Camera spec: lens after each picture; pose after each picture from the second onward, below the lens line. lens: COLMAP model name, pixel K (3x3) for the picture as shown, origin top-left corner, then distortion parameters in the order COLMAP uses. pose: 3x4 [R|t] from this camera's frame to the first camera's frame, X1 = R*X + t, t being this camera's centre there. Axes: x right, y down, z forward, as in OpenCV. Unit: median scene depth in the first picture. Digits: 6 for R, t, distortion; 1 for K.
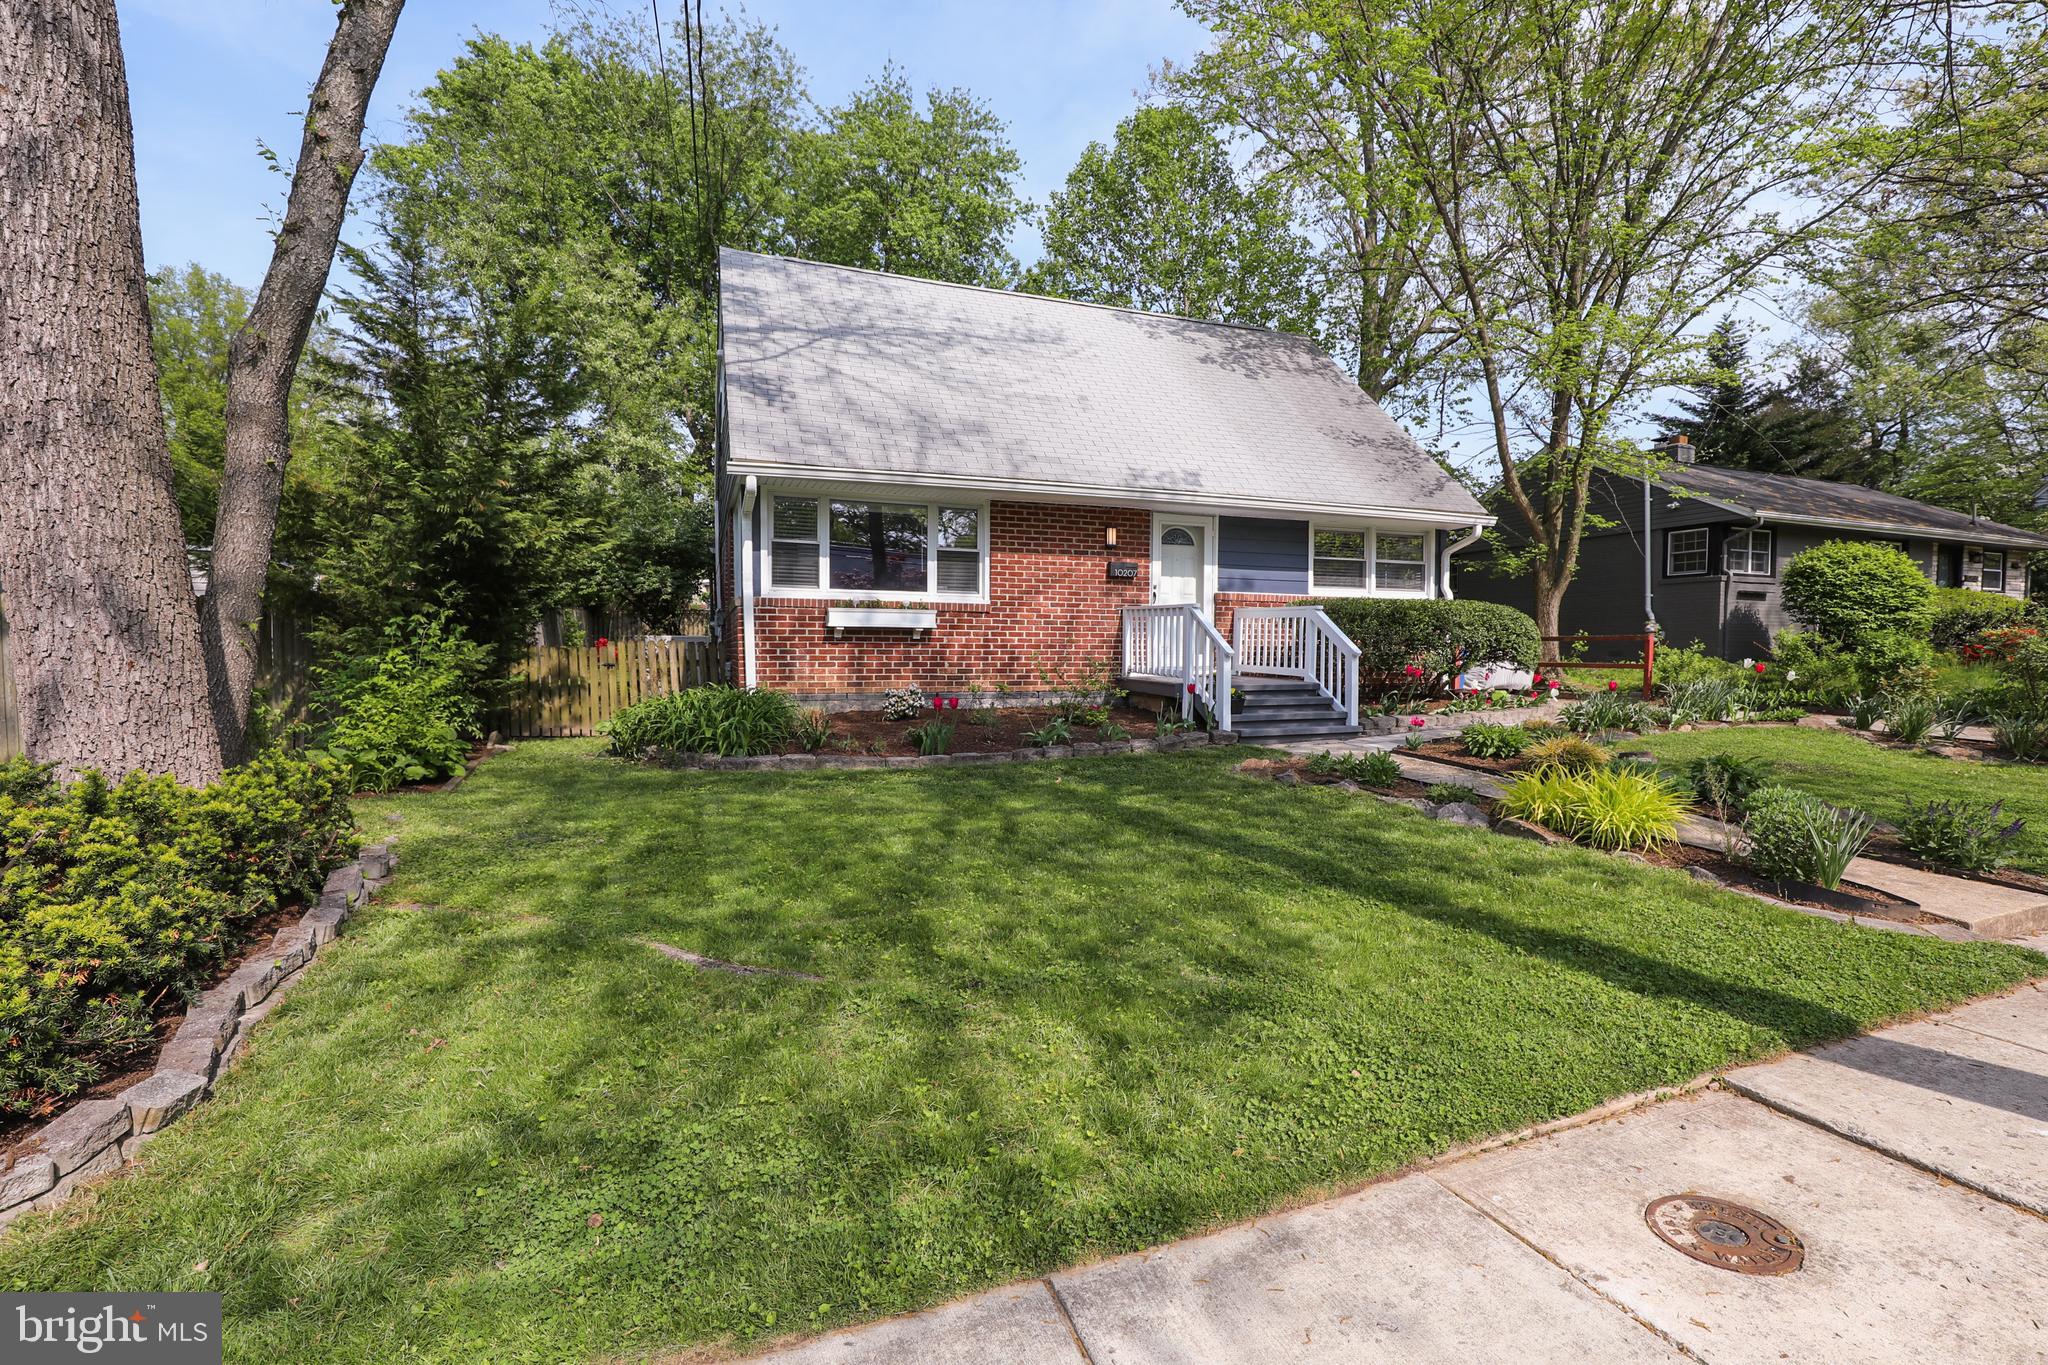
lens RADIAL K [[925.9, 0, 1024.0], [0, 925.9, 682.5], [0, 0, 1]] dist [0.000038, -0.000003]
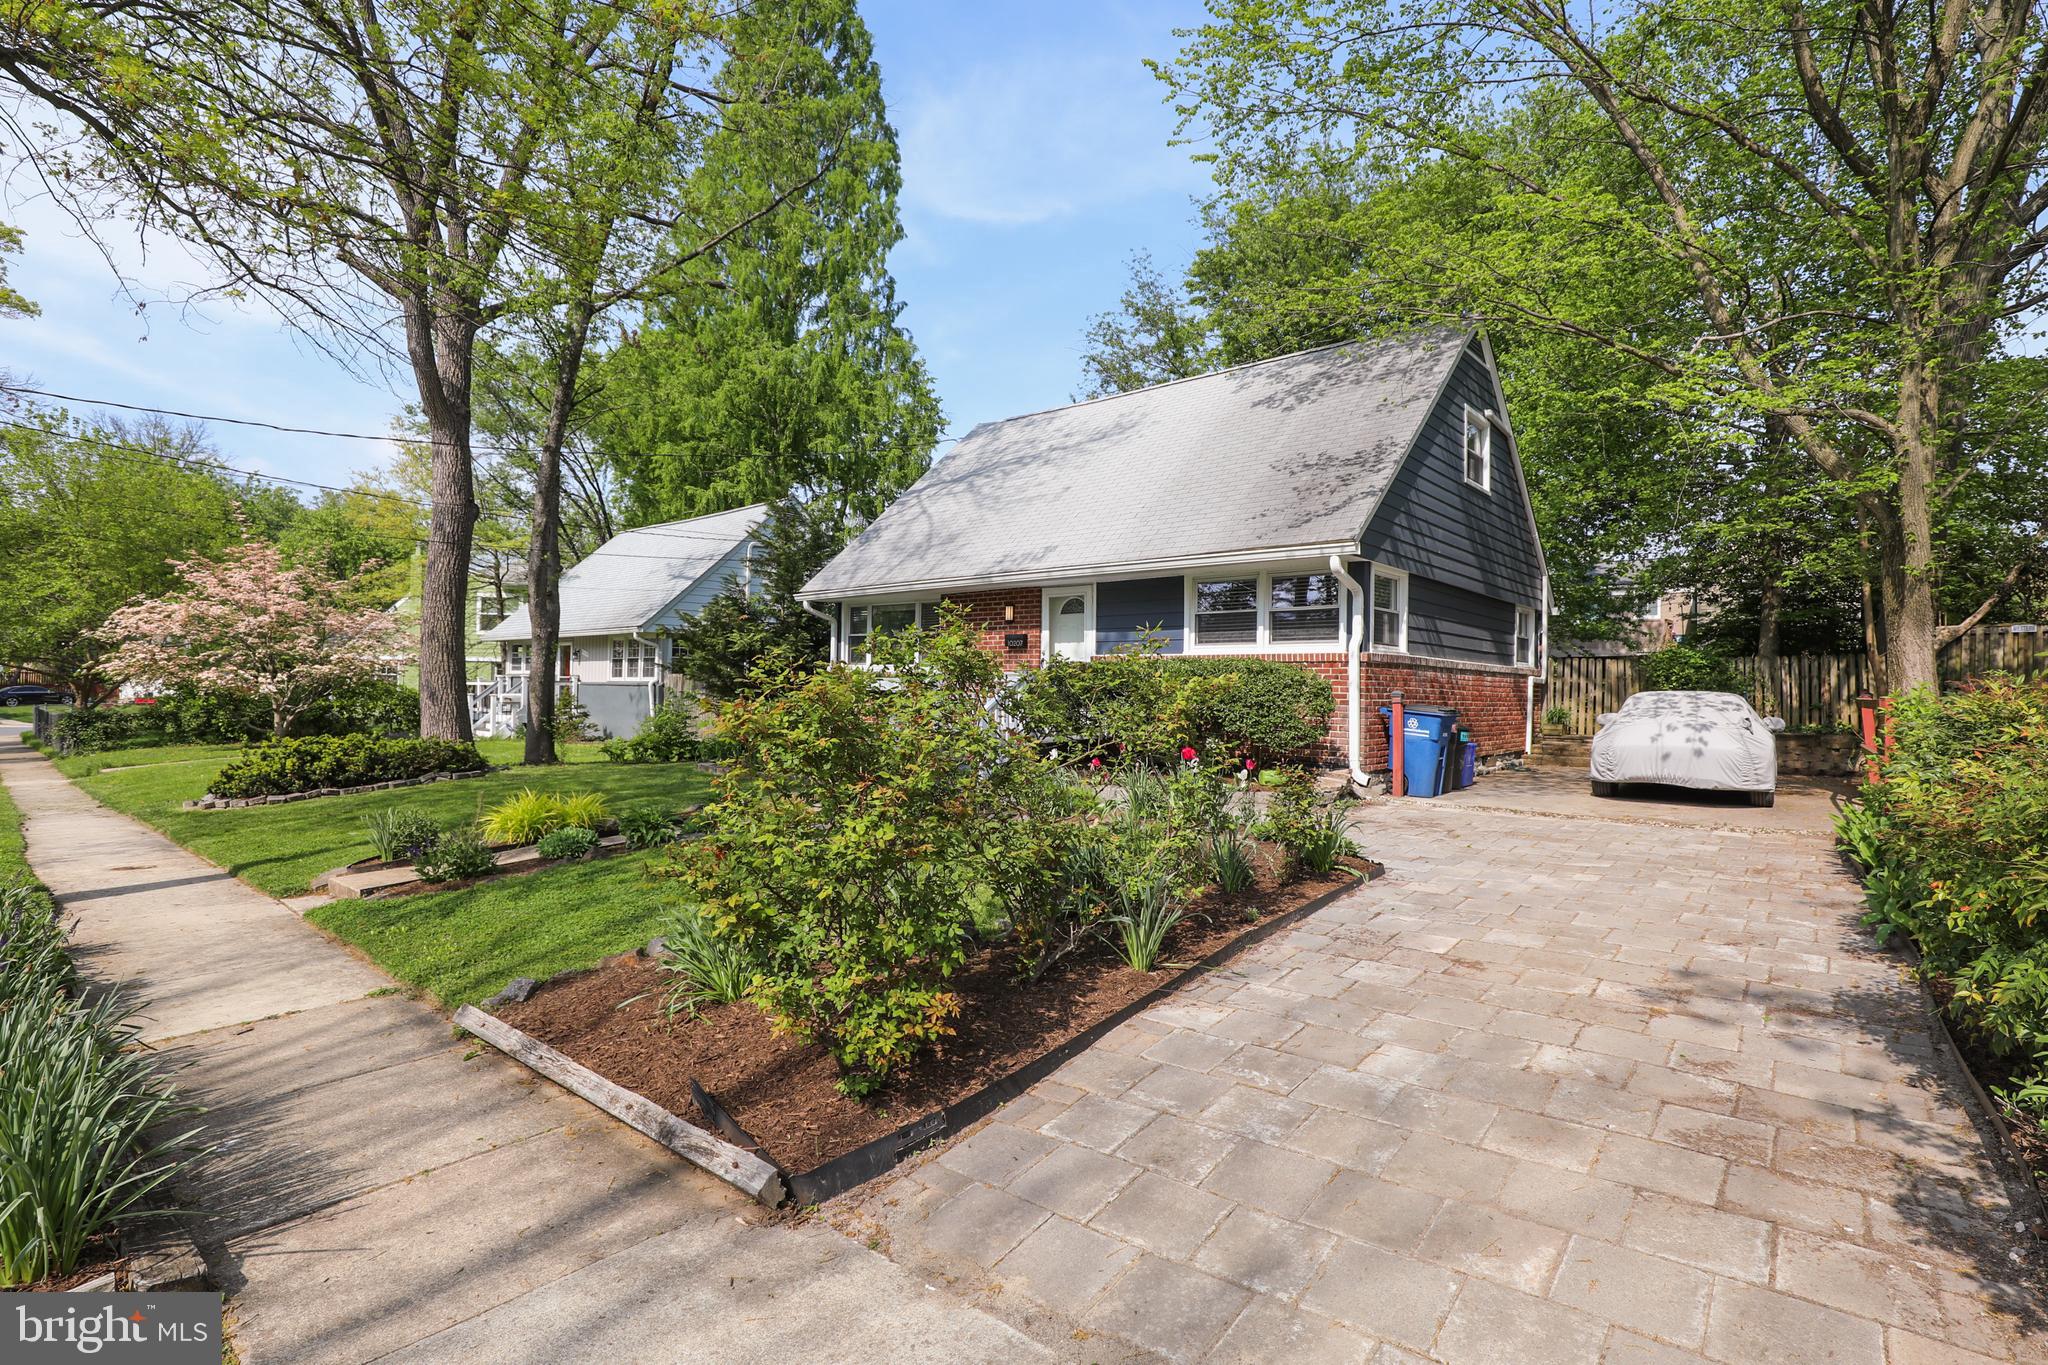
lens RADIAL K [[925.9, 0, 1024.0], [0, 925.9, 682.5], [0, 0, 1]] dist [0.000038, -0.000003]
pose [[0.462689, -0.000294, -0.886521, 1.139980], [-0.041079, 0.998919, -0.021771, -0.042514], [0.885569, 0.046490, 0.462176, 0.461569]]
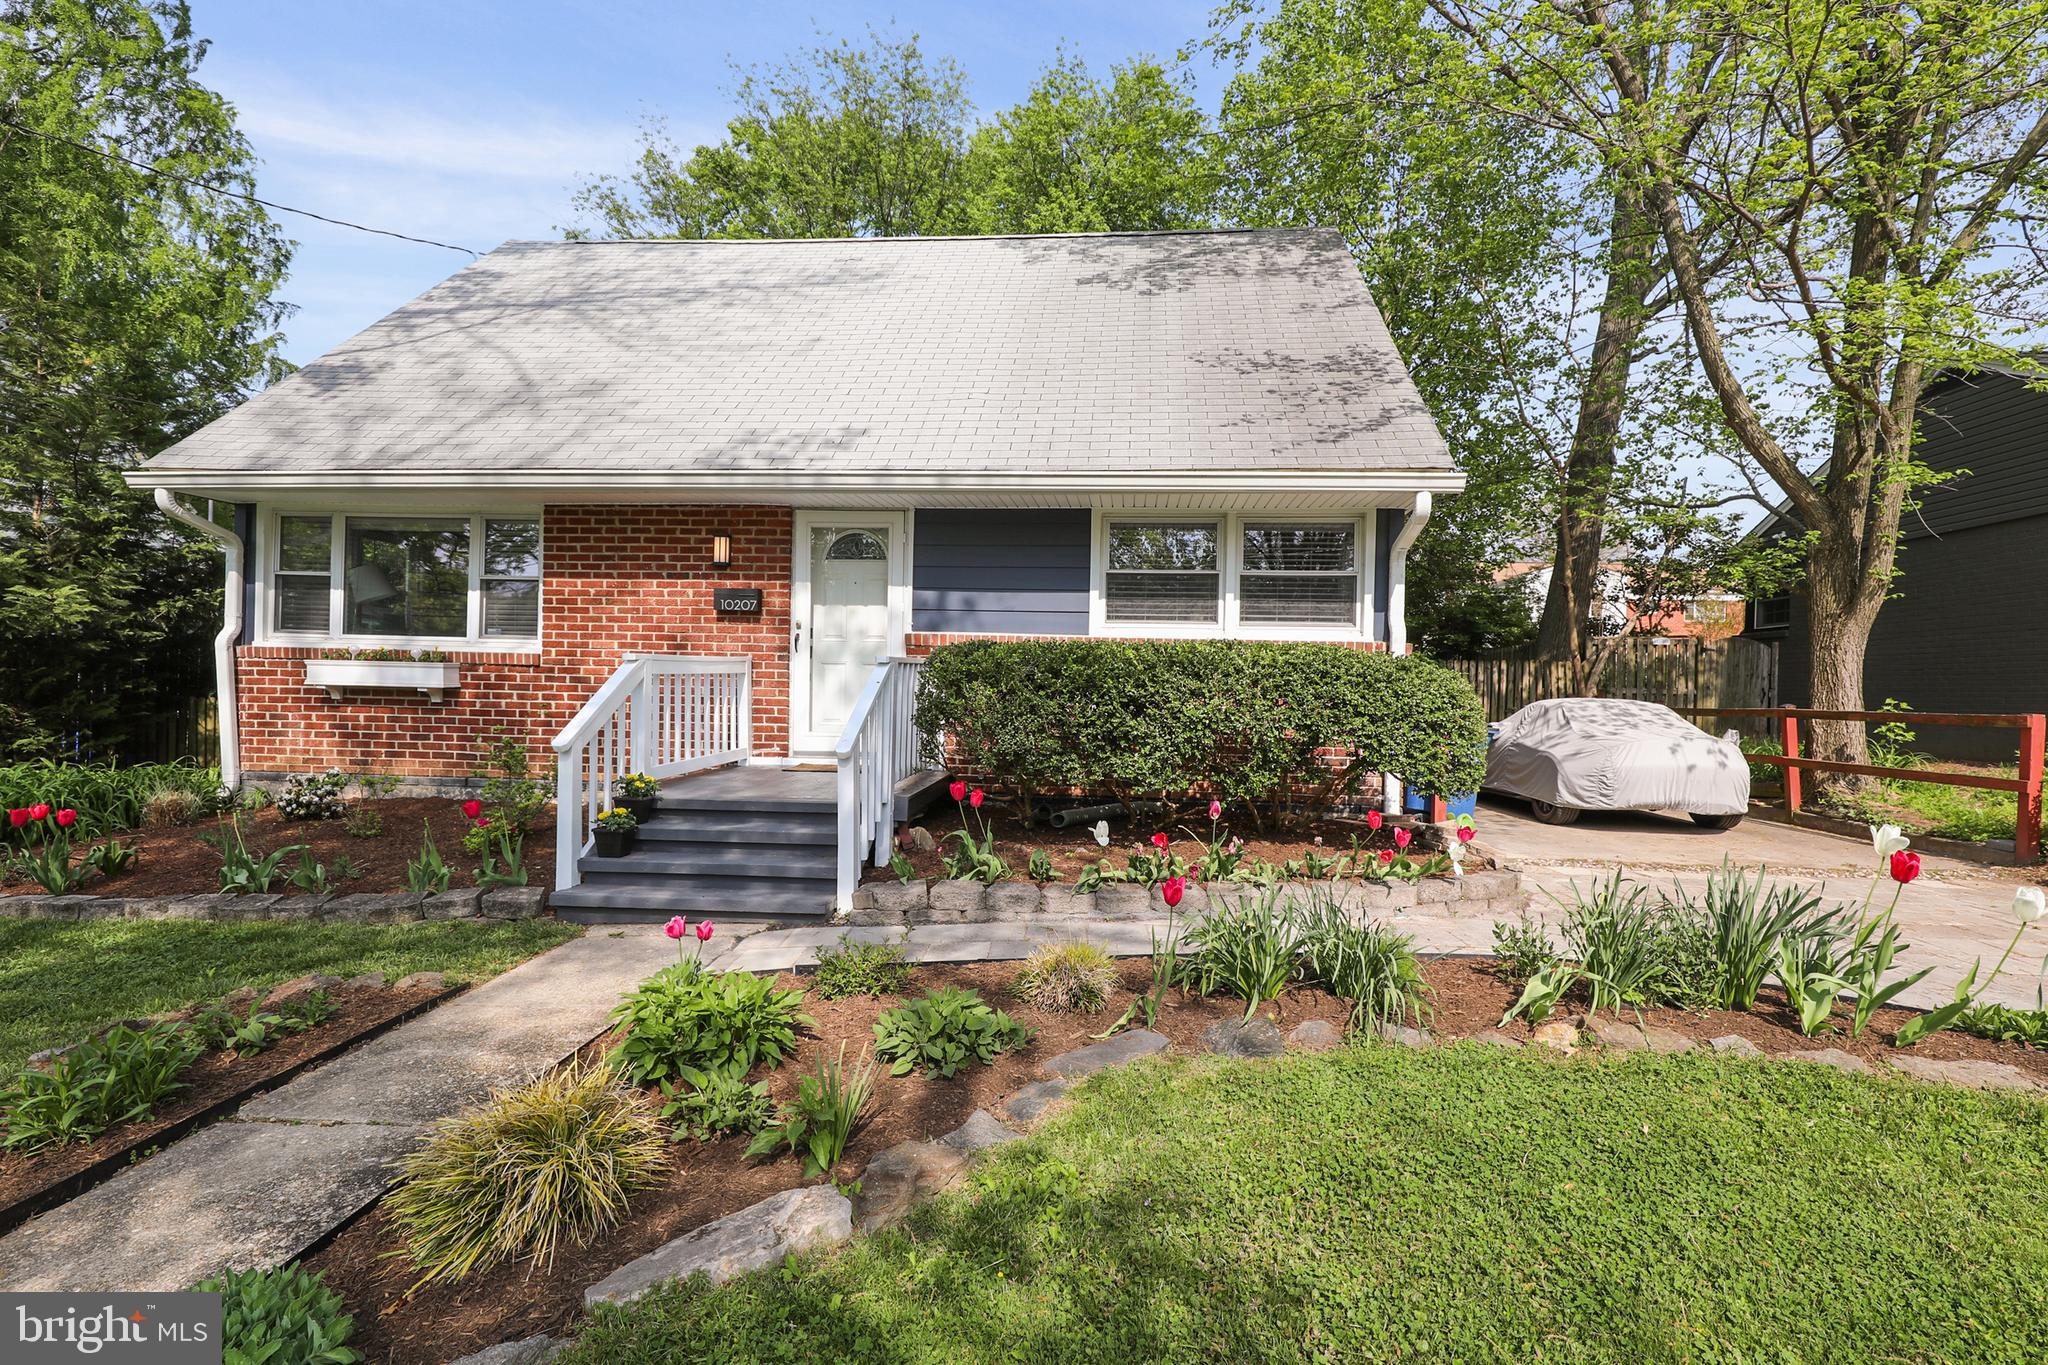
lens RADIAL K [[952.1, 0, 1024.0], [0, 952.1, 682.5], [0, 0, 1]] dist [0.008850, -0.000003]
pose [[0.902267, 0.010579, -0.431049, 0.566826], [-0.031150, 0.998686, -0.040693, -0.042619], [0.430052, 0.050143, 0.901411, 0.483025]]
